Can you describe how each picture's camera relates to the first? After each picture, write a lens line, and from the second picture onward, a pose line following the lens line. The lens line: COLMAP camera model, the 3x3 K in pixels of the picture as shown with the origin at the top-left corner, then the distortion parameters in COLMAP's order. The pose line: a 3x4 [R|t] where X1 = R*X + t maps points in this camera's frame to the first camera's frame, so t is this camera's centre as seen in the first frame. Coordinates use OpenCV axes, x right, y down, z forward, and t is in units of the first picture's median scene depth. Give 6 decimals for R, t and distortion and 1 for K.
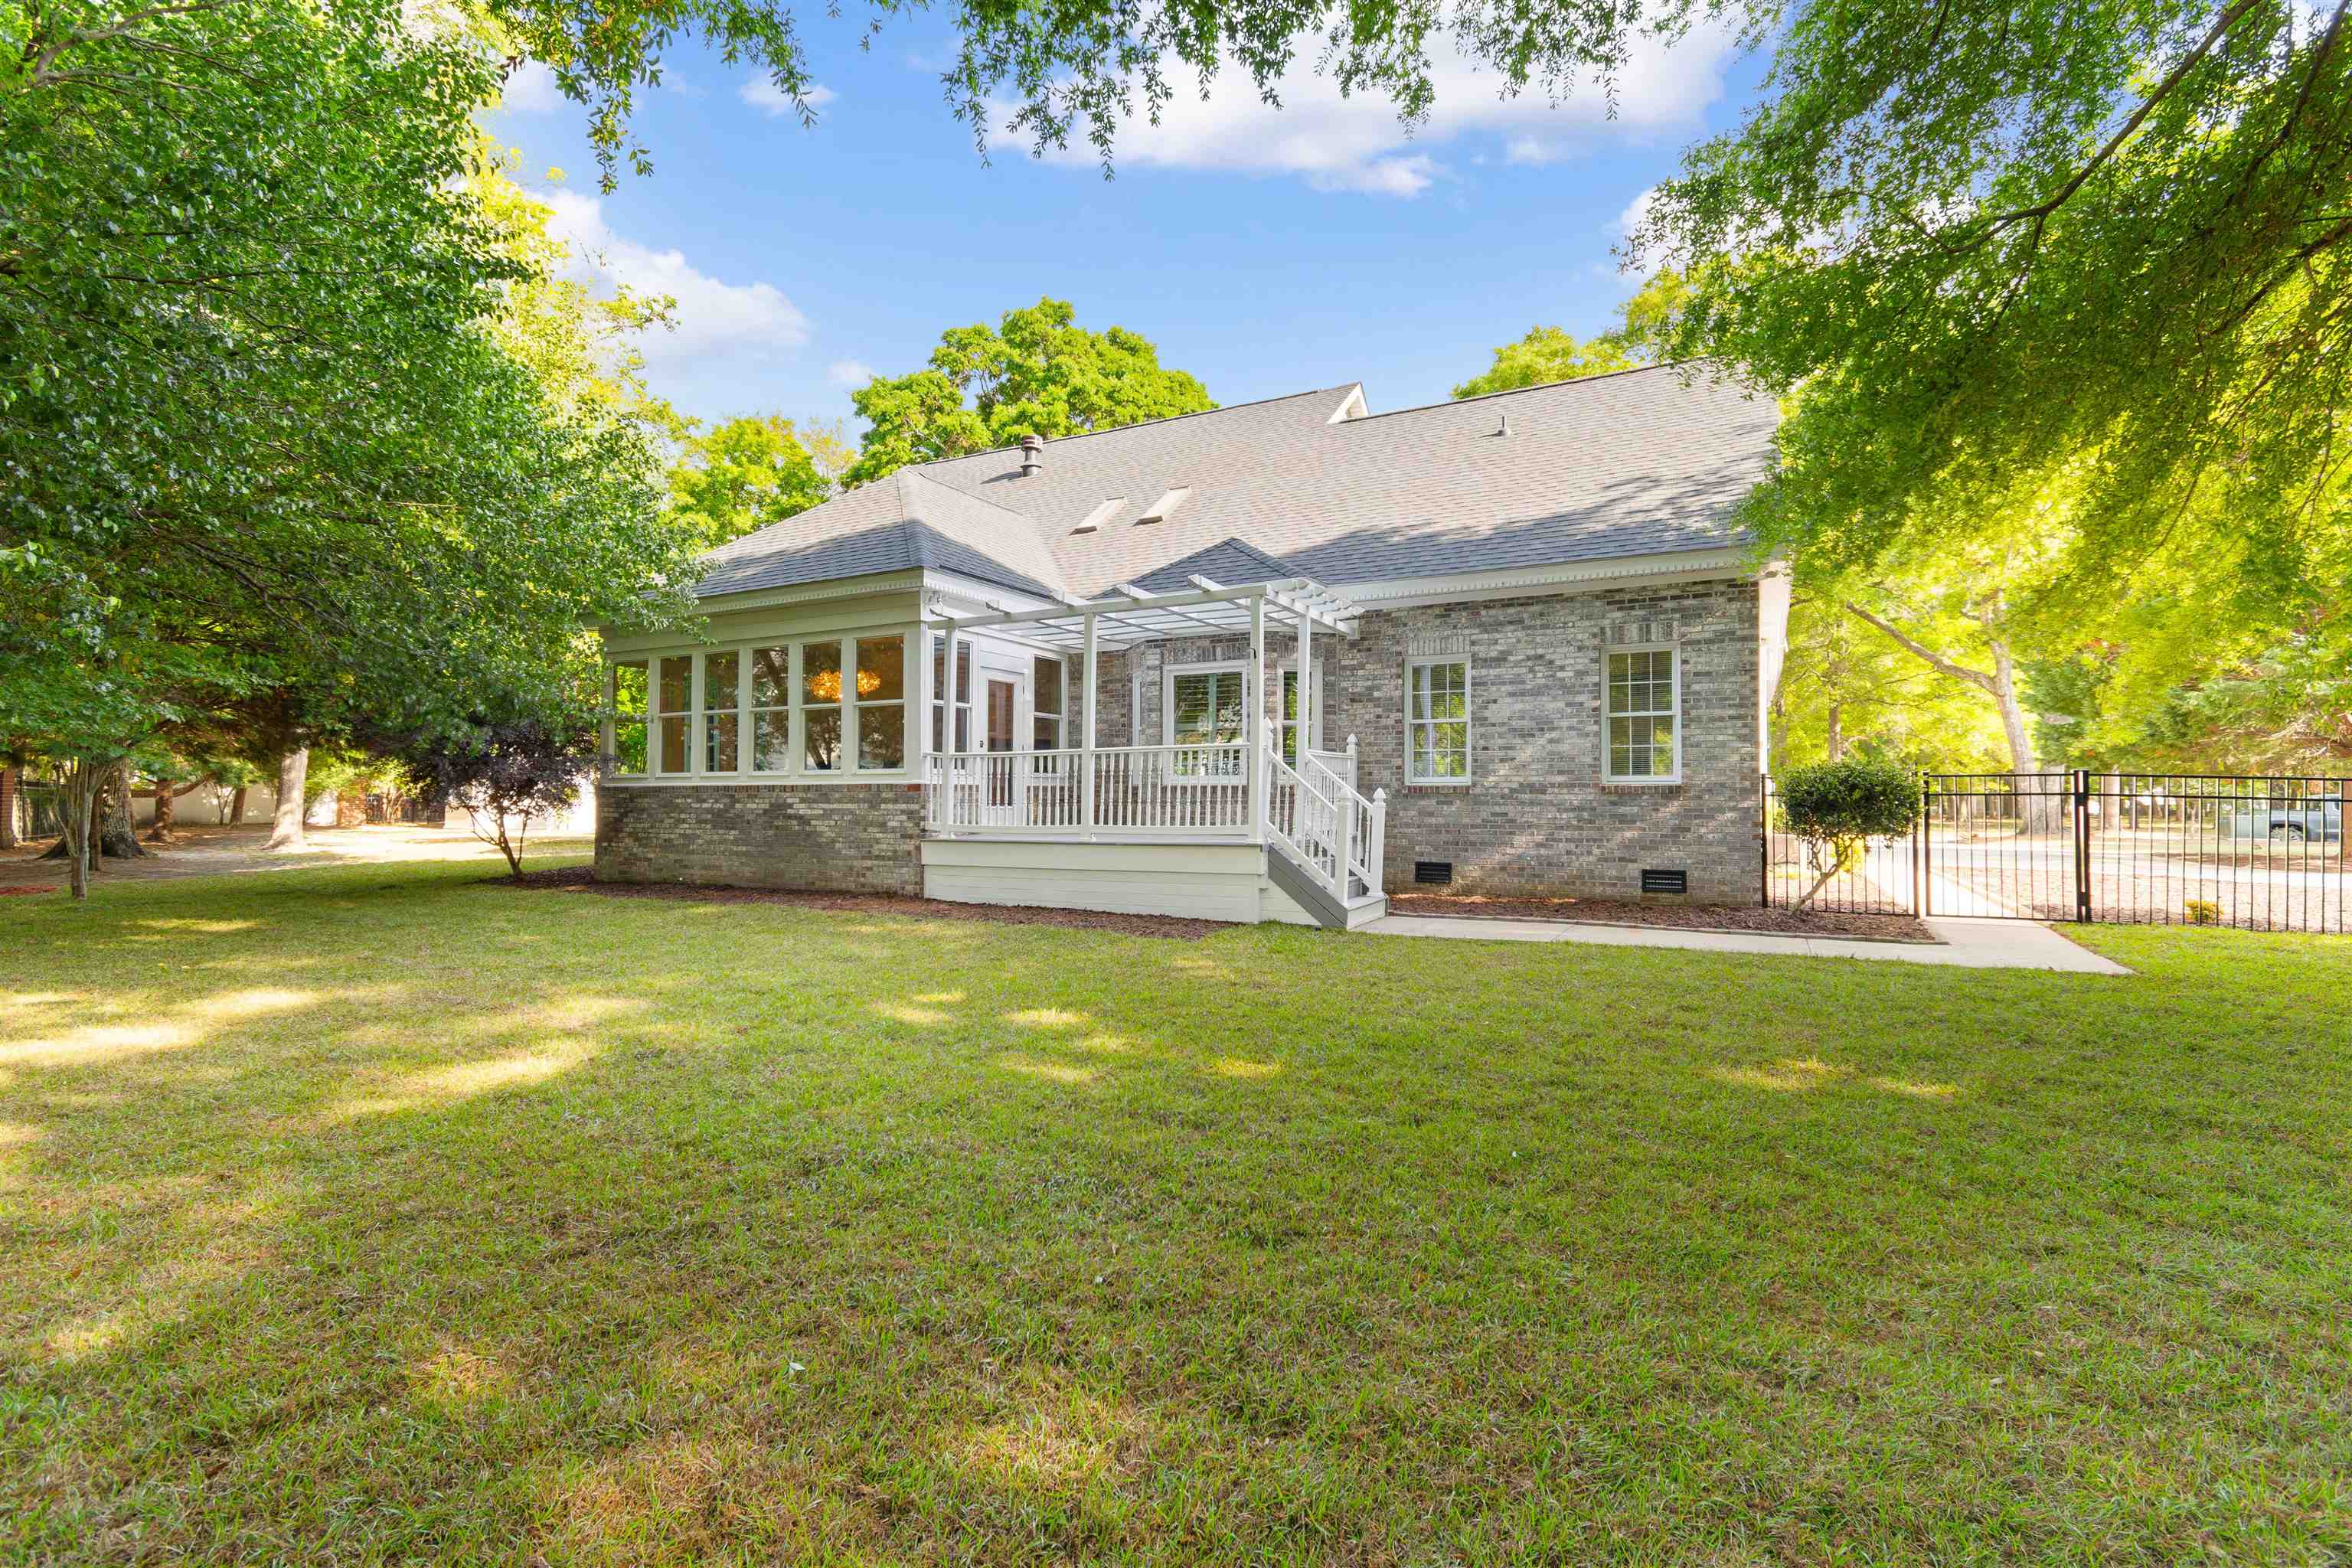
lens RADIAL K [[1033.8, 0, 1176.0], [0, 1033.8, 784.0], [0, 0, 1]] dist [0.003298, -0.000990]
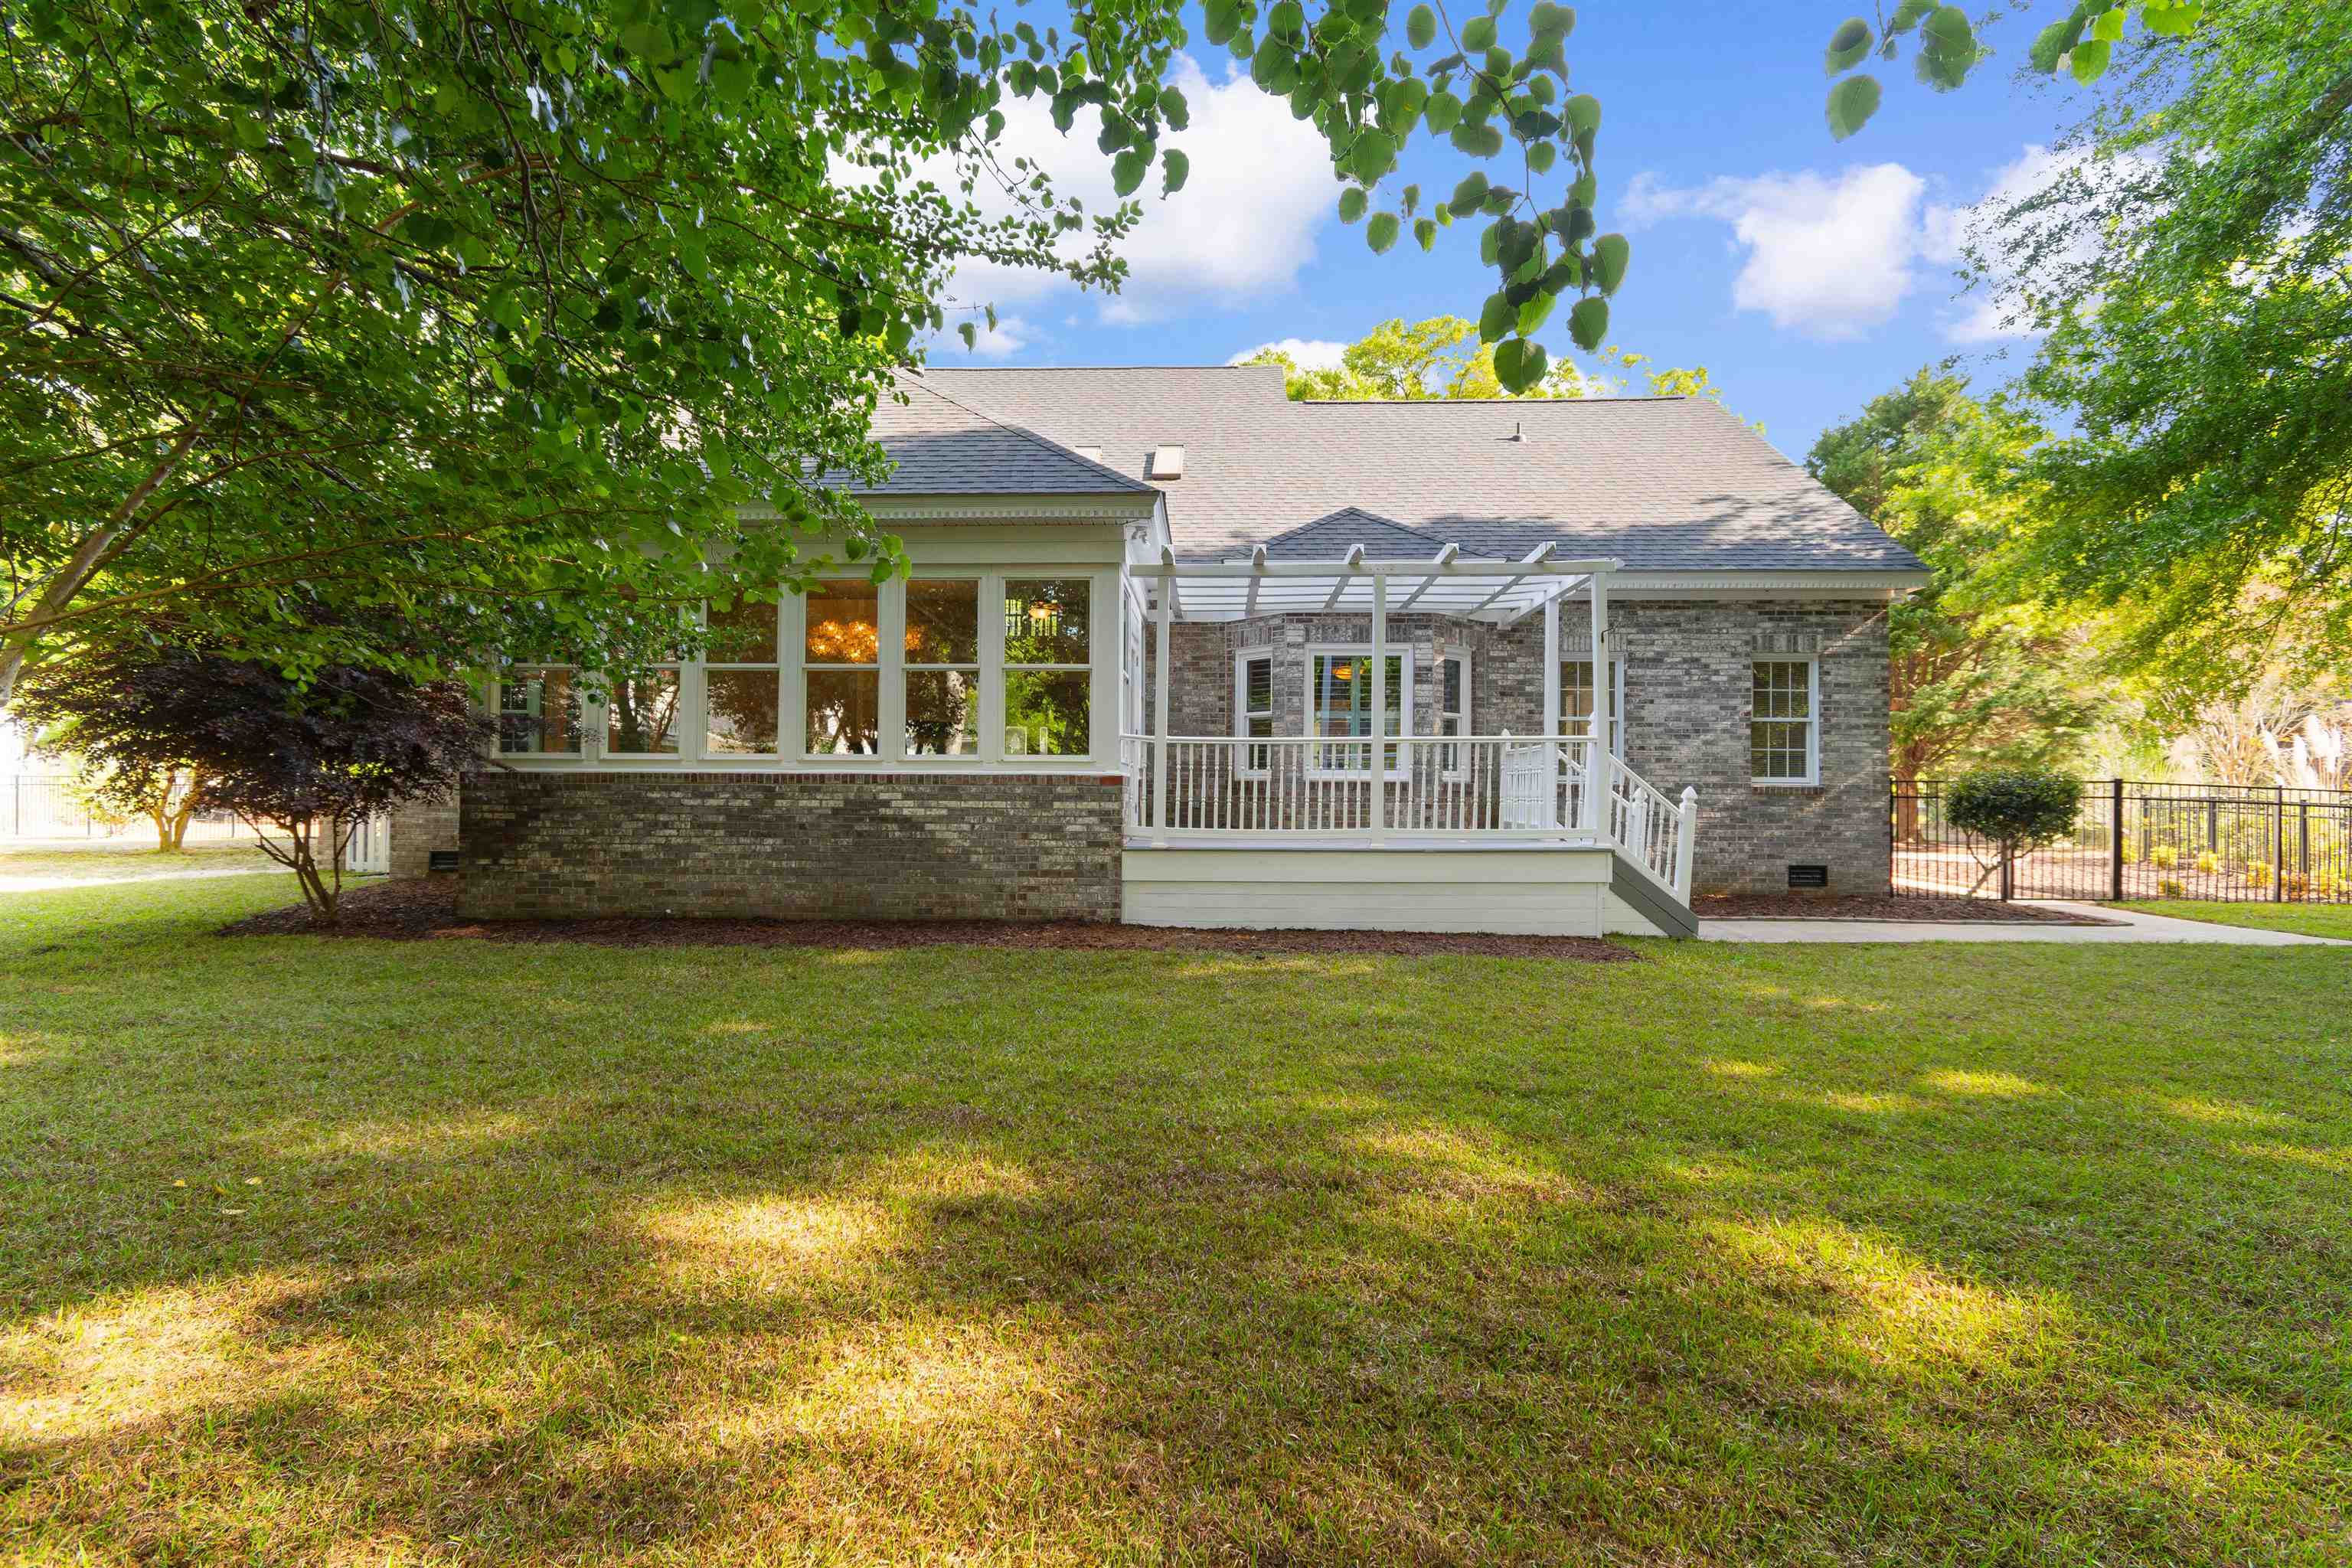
lens RADIAL K [[1033.8, 0, 1176.0], [0, 1033.8, 784.0], [0, 0, 1]] dist [0.003298, -0.000990]
pose [[0.903025, 0.009957, 0.429473, -0.540680], [-0.012435, 0.999918, 0.002964, 0.003072], [-0.429408, -0.008017, 0.903075, 0.288368]]
